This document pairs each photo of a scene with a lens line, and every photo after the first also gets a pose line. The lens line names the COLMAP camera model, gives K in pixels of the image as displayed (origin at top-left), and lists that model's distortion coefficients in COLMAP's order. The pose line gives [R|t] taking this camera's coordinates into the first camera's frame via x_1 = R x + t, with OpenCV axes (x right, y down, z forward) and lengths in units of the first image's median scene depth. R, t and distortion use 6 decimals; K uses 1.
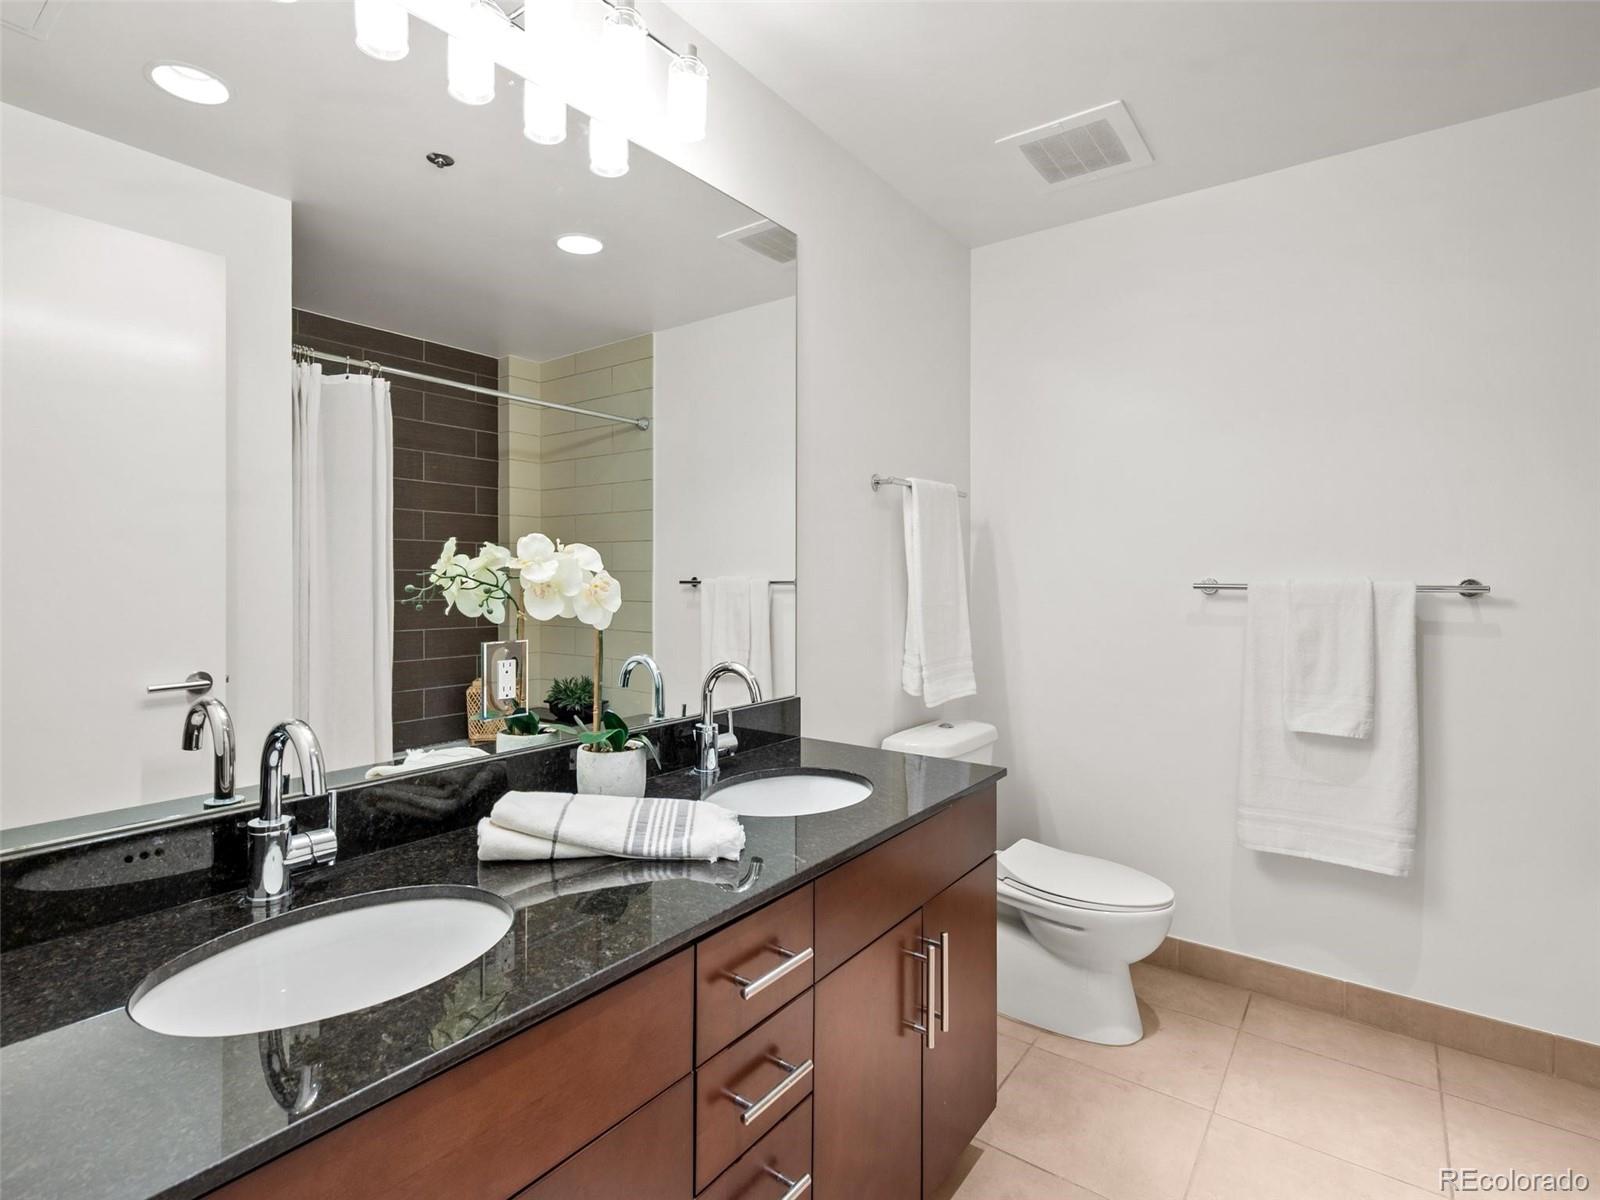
lens RADIAL K [[783.0, 0, 801.0], [0, 783.0, 587.9], [0, 0, 1]] dist [0.000886, -0.000682]
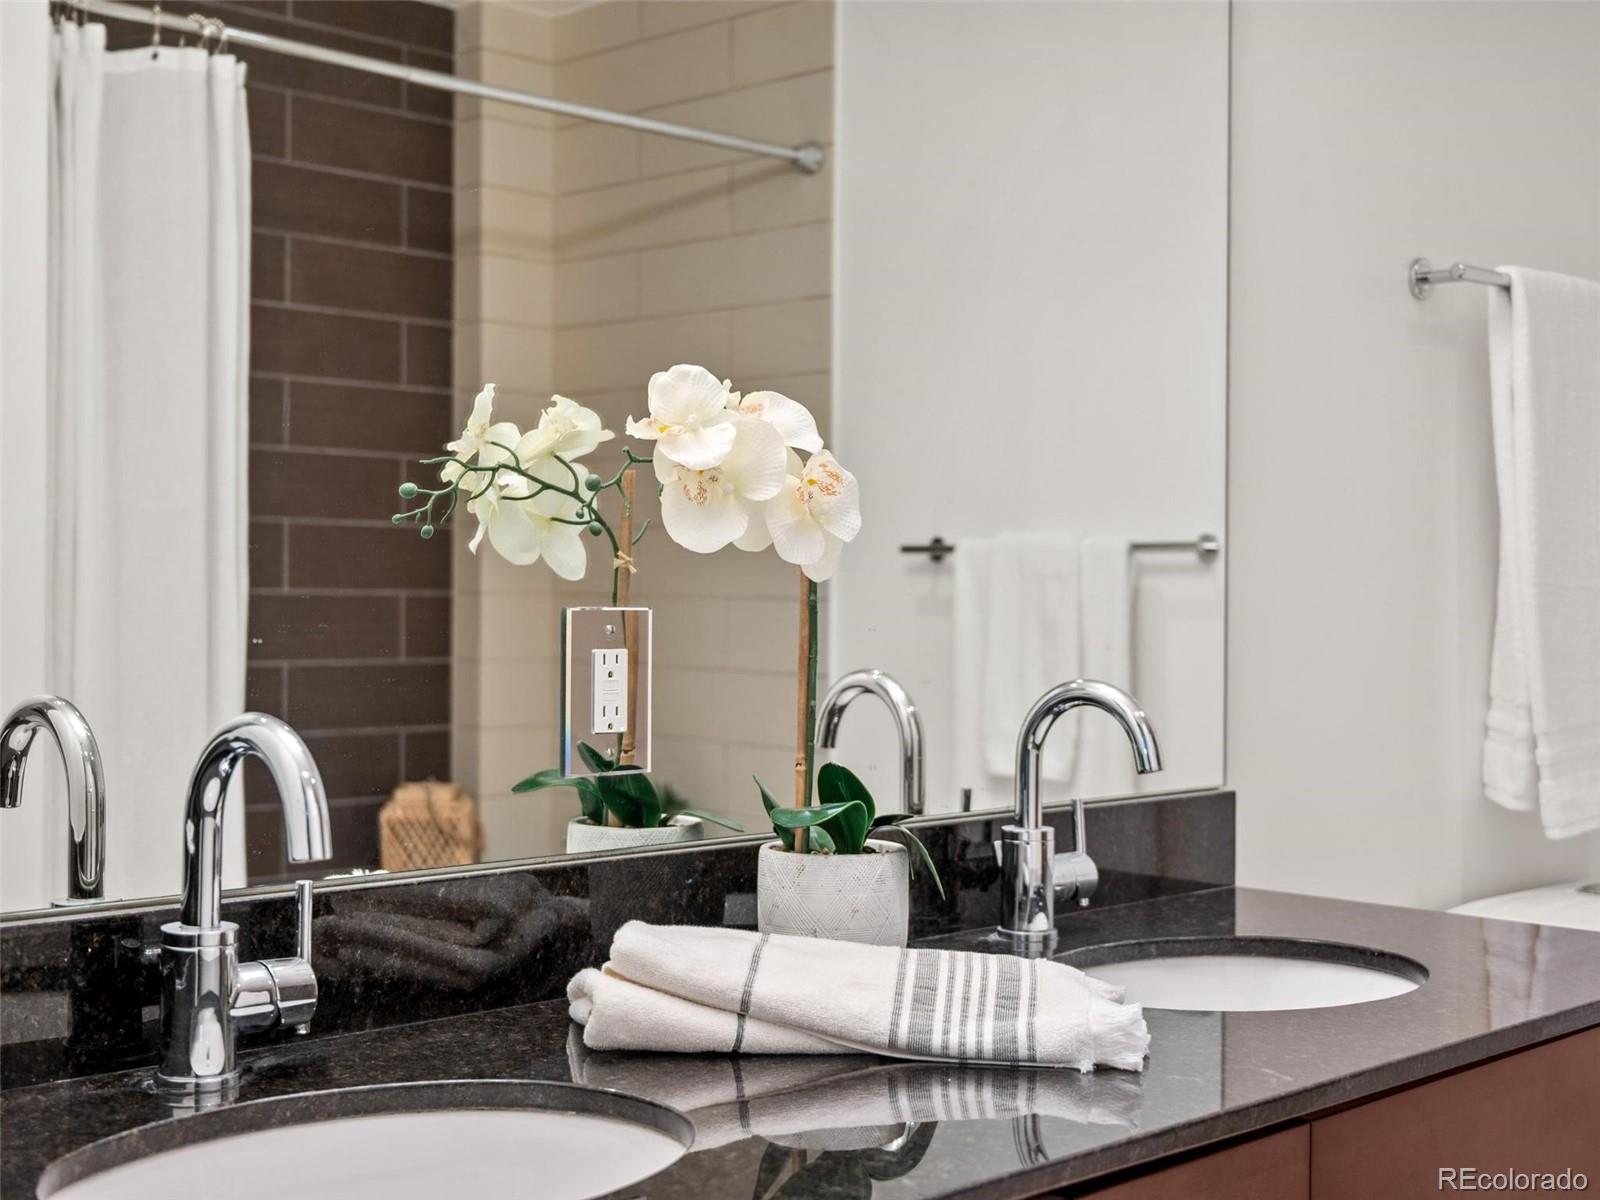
lens RADIAL K [[2119.1, 0, 872.9], [0, 2119.1, 598.3], [0, 0, 1]] dist [0.000757, 0.024912]
pose [[0.990696, 0.008442, -0.135831, -0.055107], [-0.009679, 0.999917, -0.008449, 0.068797], [0.135749, 0.009685, 0.990696, -0.190787]]
